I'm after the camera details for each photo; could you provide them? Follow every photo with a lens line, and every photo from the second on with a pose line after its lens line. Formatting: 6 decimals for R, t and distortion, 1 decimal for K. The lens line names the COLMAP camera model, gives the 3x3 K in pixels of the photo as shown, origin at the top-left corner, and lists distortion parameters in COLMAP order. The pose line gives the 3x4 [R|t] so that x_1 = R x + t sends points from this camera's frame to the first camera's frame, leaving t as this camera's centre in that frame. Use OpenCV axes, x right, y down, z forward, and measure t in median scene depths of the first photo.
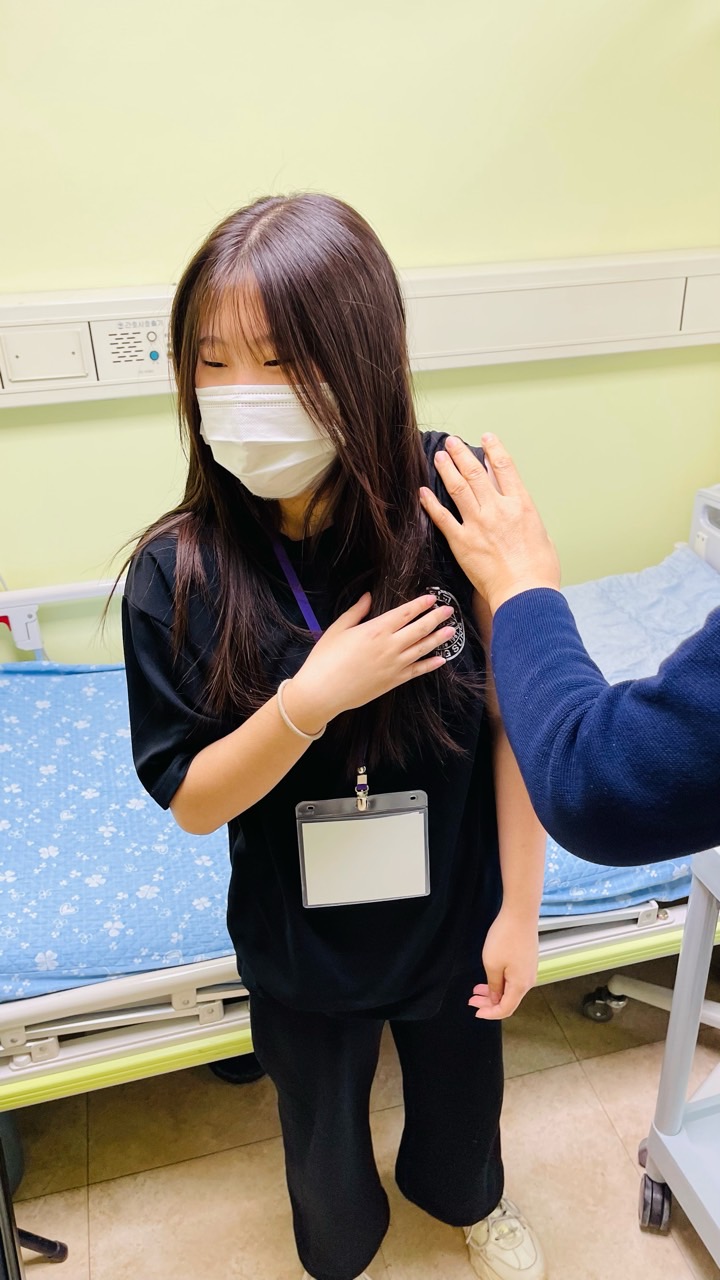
lens RADIAL K [[969.2, 0, 360.8], [0, 969.2, 640.4], [0, 0, 1]] dist [0.002204, 0.001475]
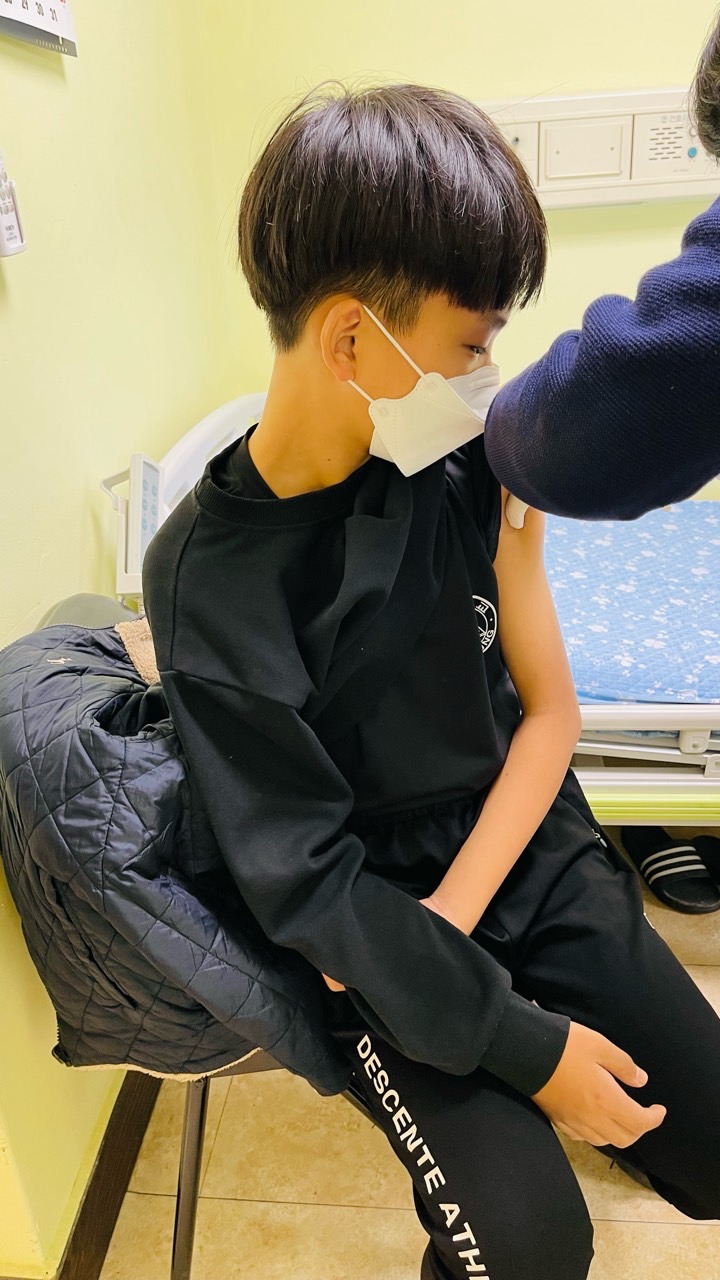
lens RADIAL K [[969.2, 0, 360.0], [0, 969.2, 639.8], [0, 0, 1]] dist [0.002204, 0.001475]
pose [[0.937869, 0.117433, -0.326514, -0.187095], [-0.134984, 0.990346, -0.031542, 0.338510], [0.319658, 0.073656, 0.944666, 0.000347]]
